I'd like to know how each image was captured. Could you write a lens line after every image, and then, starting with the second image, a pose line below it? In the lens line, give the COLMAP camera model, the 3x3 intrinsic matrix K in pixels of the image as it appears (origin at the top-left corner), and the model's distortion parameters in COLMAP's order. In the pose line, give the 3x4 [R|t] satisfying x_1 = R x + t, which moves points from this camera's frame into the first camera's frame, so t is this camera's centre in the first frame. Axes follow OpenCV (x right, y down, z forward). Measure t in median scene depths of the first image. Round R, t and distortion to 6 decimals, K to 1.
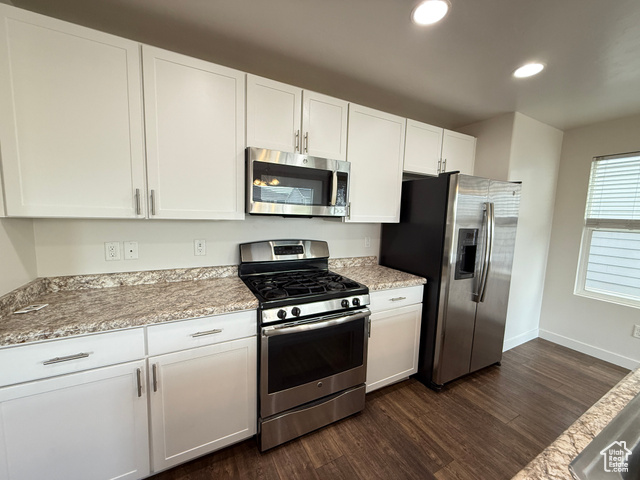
lens RADIAL K [[254.8, 0, 322.3], [0, 254.8, 240.0], [0, 0, 1]] dist [-0.001165, -0.000672]
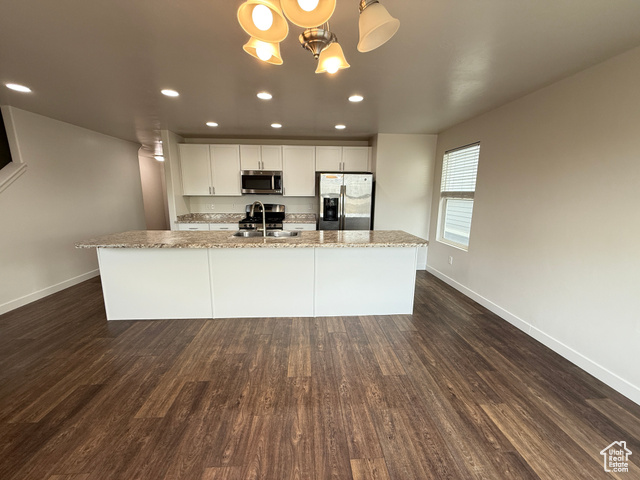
lens RADIAL K [[254.8, 0, 316.0], [0, 254.8, 234.8], [0, 0, 1]] dist [-0.001165, -0.000672]
pose [[0.900879, 0.044284, -0.431806, 1.409723], [-0.024526, 0.998386, 0.051222, 0.160408], [0.433378, -0.035555, 0.900511, -1.024092]]
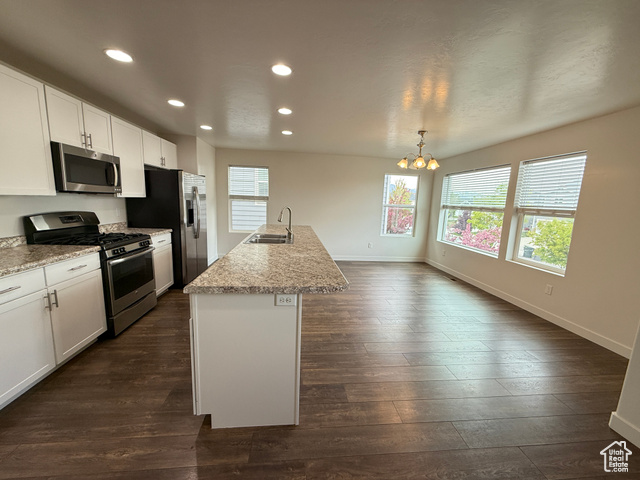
lens RADIAL K [[254.8, 0, 317.4], [0, 254.8, 237.7], [0, 0, 1]] dist [-0.001165, -0.000672]
pose [[0.391556, -0.149986, 0.907848, -0.830420], [0.073443, 0.988572, 0.131647, 0.054221], [-0.917219, 0.015128, 0.398097, -0.644130]]
